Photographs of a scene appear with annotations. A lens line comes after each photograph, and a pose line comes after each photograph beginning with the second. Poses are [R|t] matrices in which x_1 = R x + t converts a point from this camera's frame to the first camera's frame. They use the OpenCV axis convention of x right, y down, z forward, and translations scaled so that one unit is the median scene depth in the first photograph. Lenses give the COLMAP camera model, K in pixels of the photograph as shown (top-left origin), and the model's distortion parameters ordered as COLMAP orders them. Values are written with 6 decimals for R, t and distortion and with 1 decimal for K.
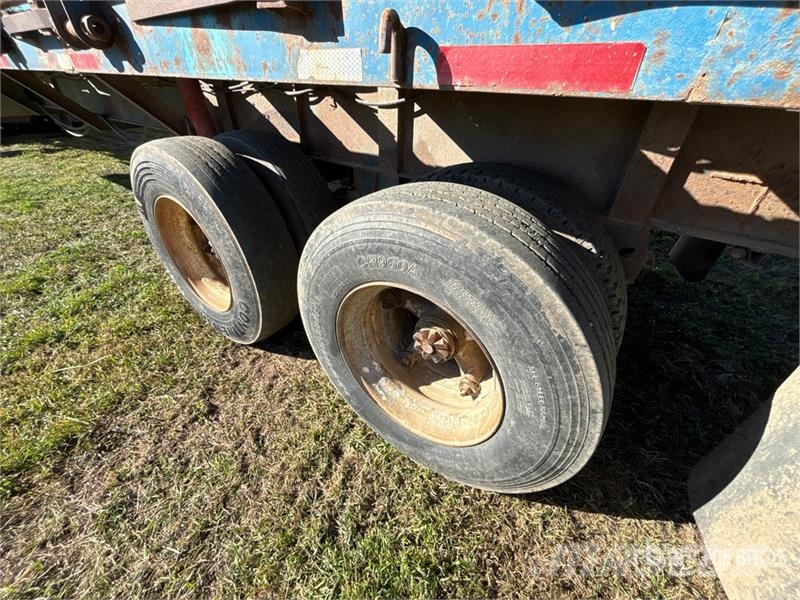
lens RADIAL K [[325.9, 0, 400.0], [0, 325.9, 300.0], [0, 0, 1]] dist [-0.000643, -0.000026]
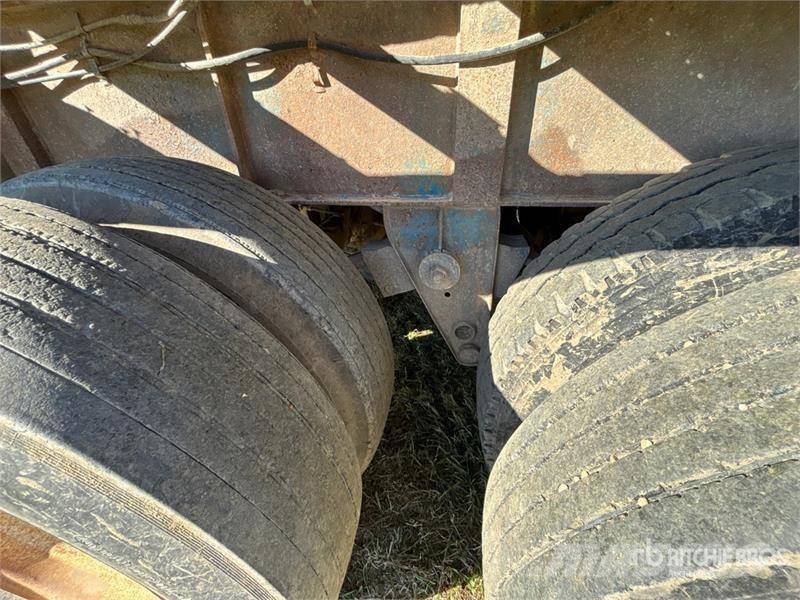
lens RADIAL K [[325.9, 0, 400.0], [0, 325.9, 300.0], [0, 0, 1]] dist [-0.000643, -0.000026]
pose [[0.905708, -0.266395, 0.329738, -0.352714], [0.286883, 0.957861, -0.014141, -0.283282], [-0.312076, 0.107404, 0.943967, 0.601304]]
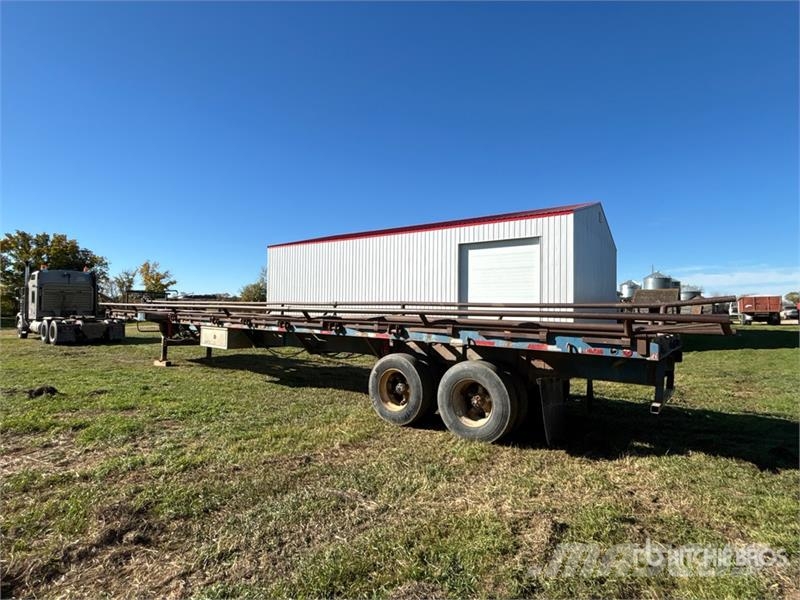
lens RADIAL K [[325.9, 0, 400.0], [0, 325.9, 300.0], [0, 0, 1]] dist [-0.000643, -0.000026]
pose [[0.996358, -0.014685, -0.083994, -0.356444], [-0.040715, 0.783573, -0.619964, 1.241830], [0.074920, 0.621126, 0.780121, -2.143575]]
